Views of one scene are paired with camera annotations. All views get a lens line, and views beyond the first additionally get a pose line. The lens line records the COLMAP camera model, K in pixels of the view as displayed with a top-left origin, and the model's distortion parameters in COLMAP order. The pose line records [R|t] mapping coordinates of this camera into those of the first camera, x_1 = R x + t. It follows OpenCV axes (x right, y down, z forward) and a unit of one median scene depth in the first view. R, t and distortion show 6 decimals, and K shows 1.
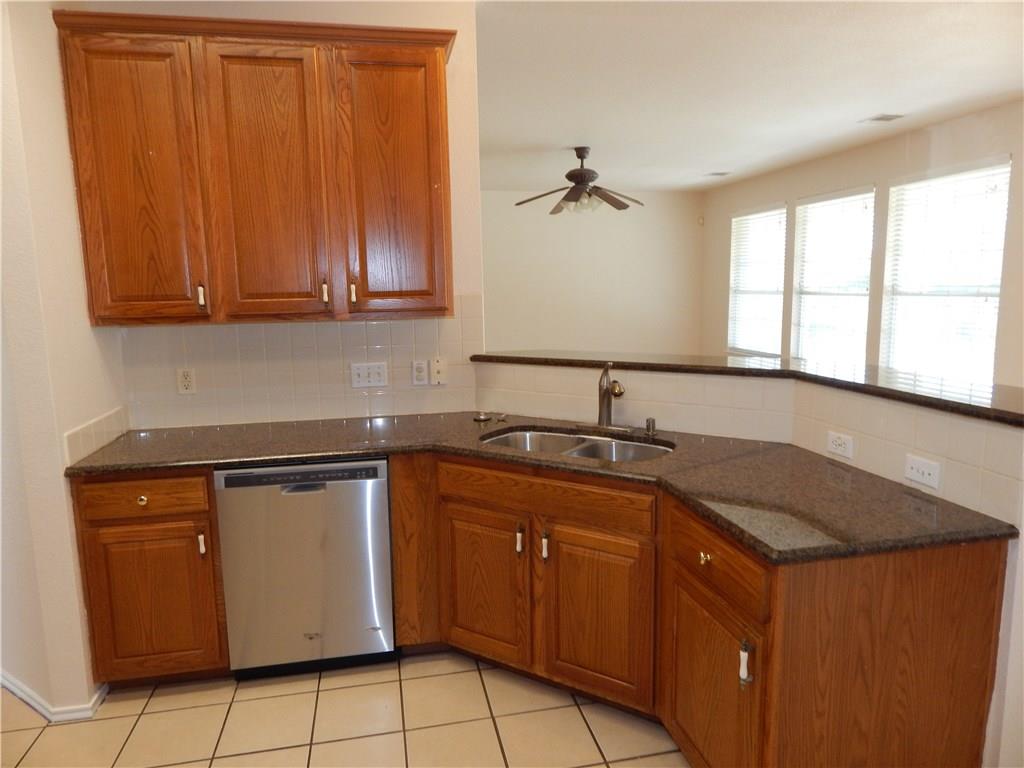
lens RADIAL K [[671.2, 0, 512.0], [0, 671.2, 384.0], [0, 0, 1]] dist [0.001222, -0.001273]
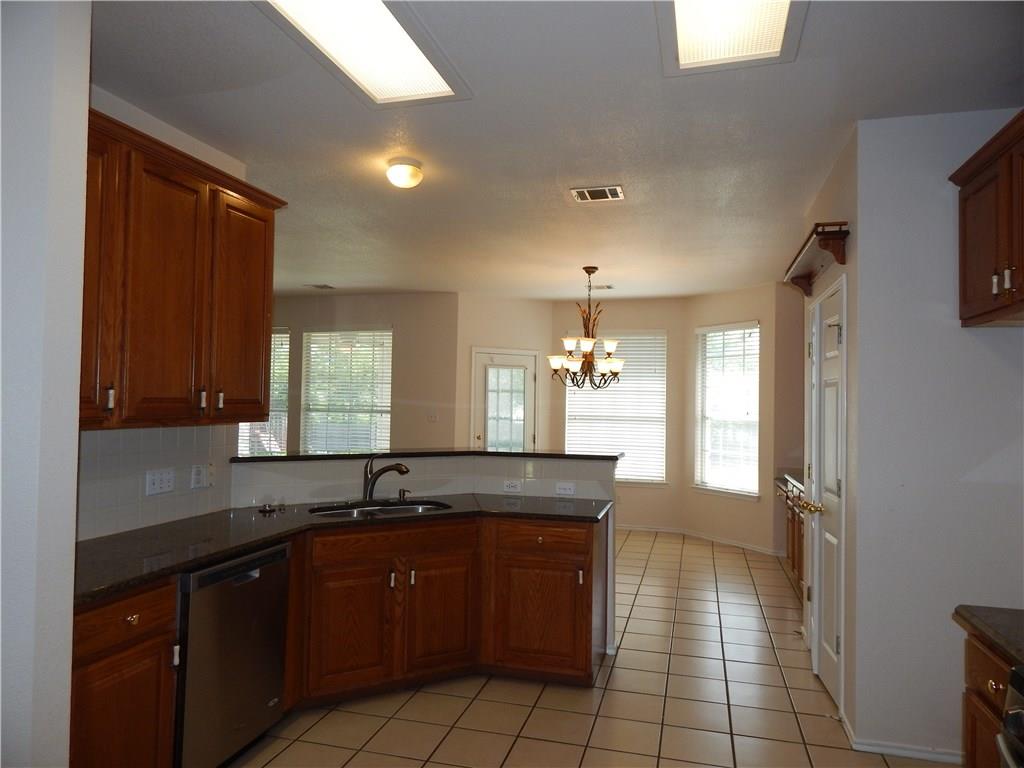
lens RADIAL K [[671.2, 0, 512.0], [0, 671.2, 384.0], [0, 0, 1]] dist [0.001222, -0.001273]
pose [[0.461311, 0.049490, 0.885857, -1.009685], [0.106752, 0.988094, -0.110792, 0.011551], [-0.880793, 0.145677, 0.450535, 0.081011]]
